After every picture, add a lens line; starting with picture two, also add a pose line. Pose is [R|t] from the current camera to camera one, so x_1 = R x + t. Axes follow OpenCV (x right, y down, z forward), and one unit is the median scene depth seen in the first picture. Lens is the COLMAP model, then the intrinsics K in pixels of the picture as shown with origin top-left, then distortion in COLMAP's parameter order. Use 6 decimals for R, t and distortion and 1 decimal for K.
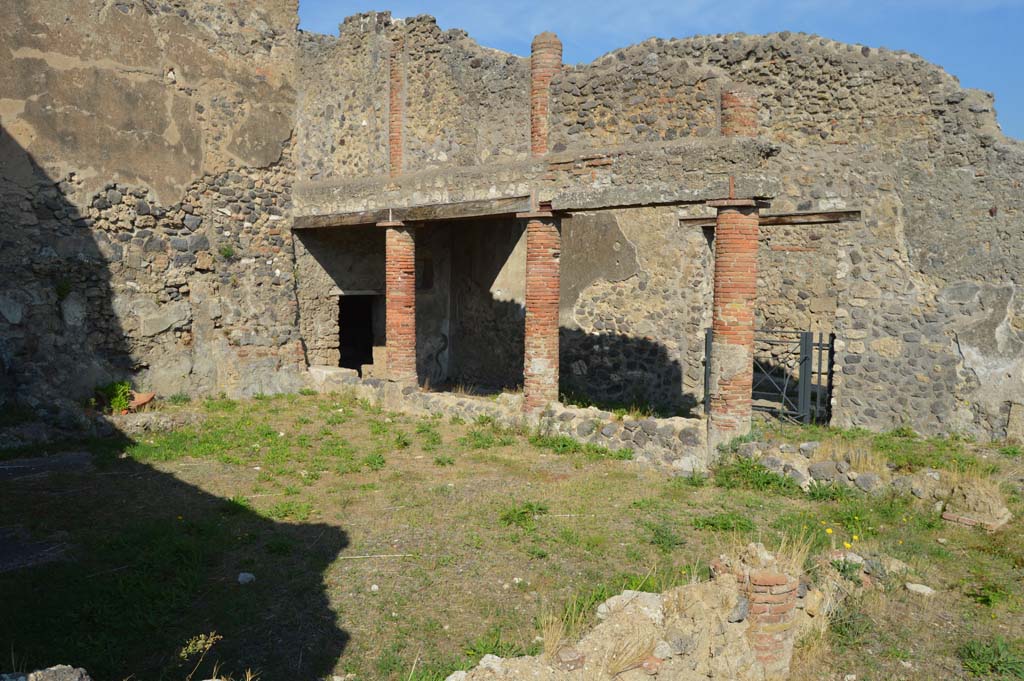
lens RADIAL K [[802.3, 0, 531.2], [0, 802.3, 336.0], [0, 0, 1]] dist [-0.097386, 0.043061]
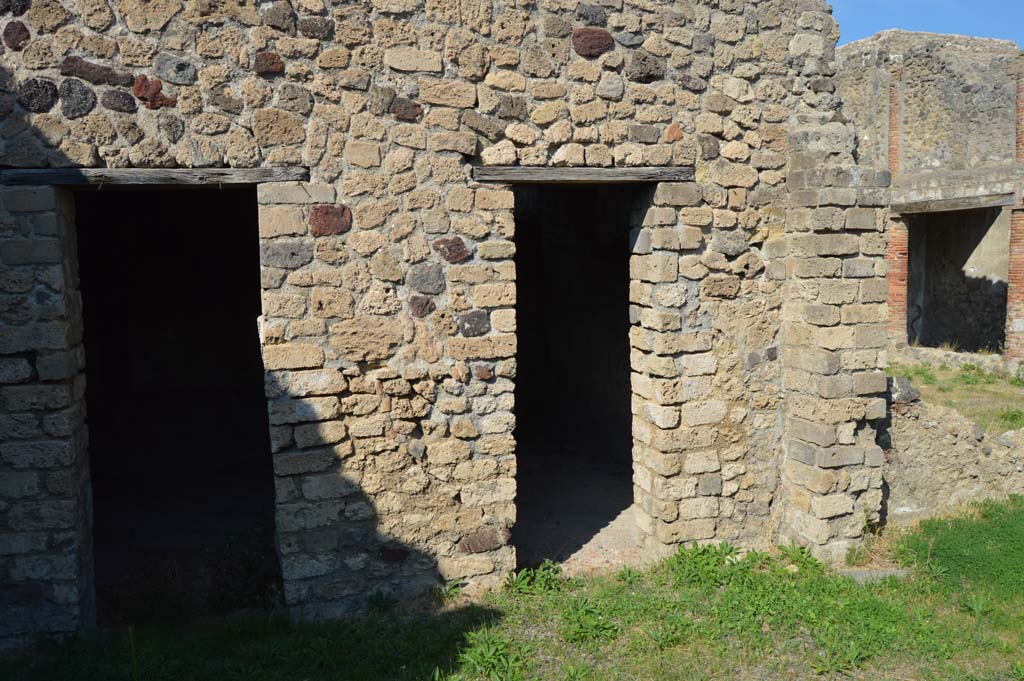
lens RADIAL K [[802.3, 0, 531.2], [0, 802.3, 336.0], [0, 0, 1]] dist [-0.097386, 0.043061]
pose [[0.869599, 0.026331, -0.493057, -0.050010], [-0.014943, 0.999523, 0.027023, 0.029259], [0.493533, -0.016132, 0.869577, -0.416399]]
